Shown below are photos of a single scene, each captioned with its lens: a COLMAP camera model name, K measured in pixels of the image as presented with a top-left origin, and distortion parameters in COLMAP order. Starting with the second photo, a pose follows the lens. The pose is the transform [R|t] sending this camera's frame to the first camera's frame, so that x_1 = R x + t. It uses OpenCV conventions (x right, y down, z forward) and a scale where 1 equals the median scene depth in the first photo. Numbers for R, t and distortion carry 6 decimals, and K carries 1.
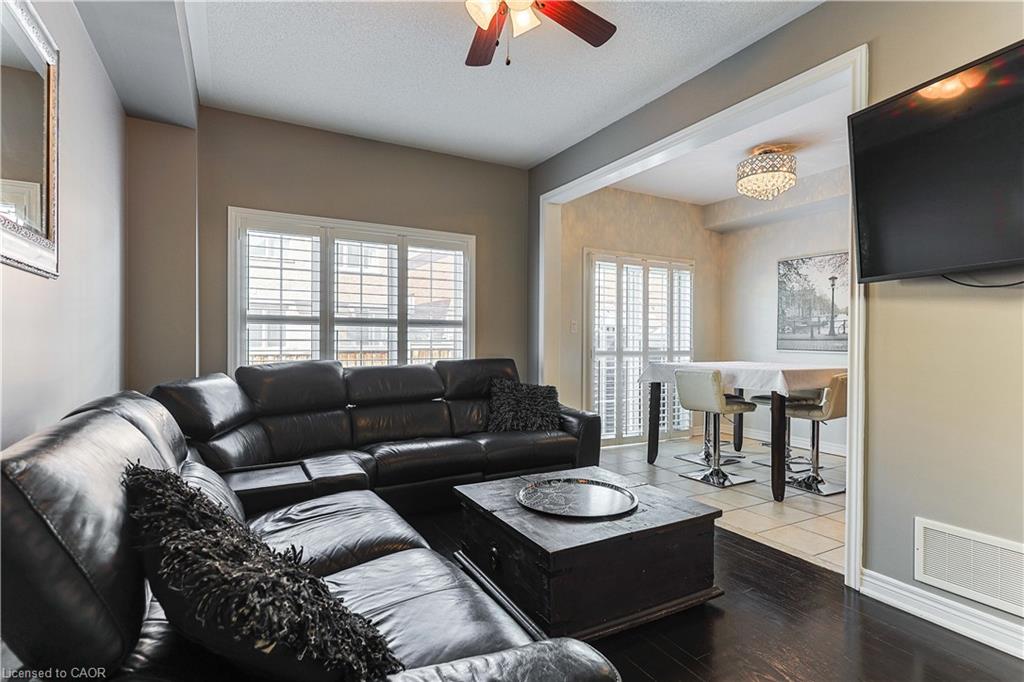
lens RADIAL K [[515.7, 0, 516.2], [0, 515.7, 341.9], [0, 0, 1]] dist [0.000335, 0.000465]
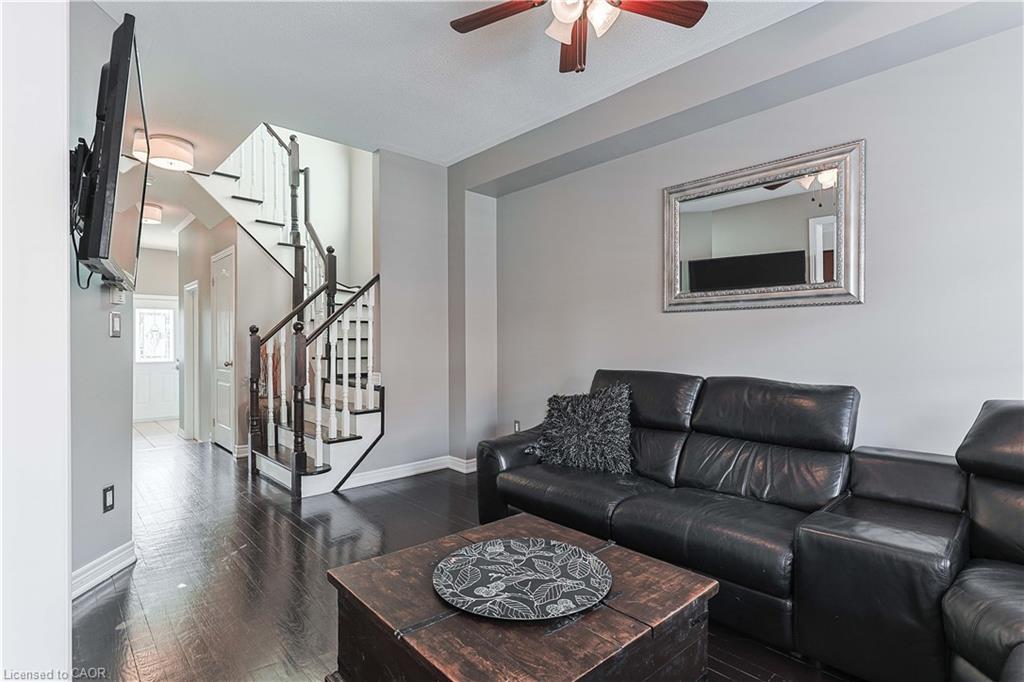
lens RADIAL K [[515.7, 0, 516.2], [0, 515.7, 341.9], [0, 0, 1]] dist [0.000335, 0.000465]
pose [[-0.972981, -0.004789, -0.230835, 0.287223], [-0.005879, 0.999975, 0.004033, -0.012815], [0.230810, 0.005281, -0.972985, 1.687256]]
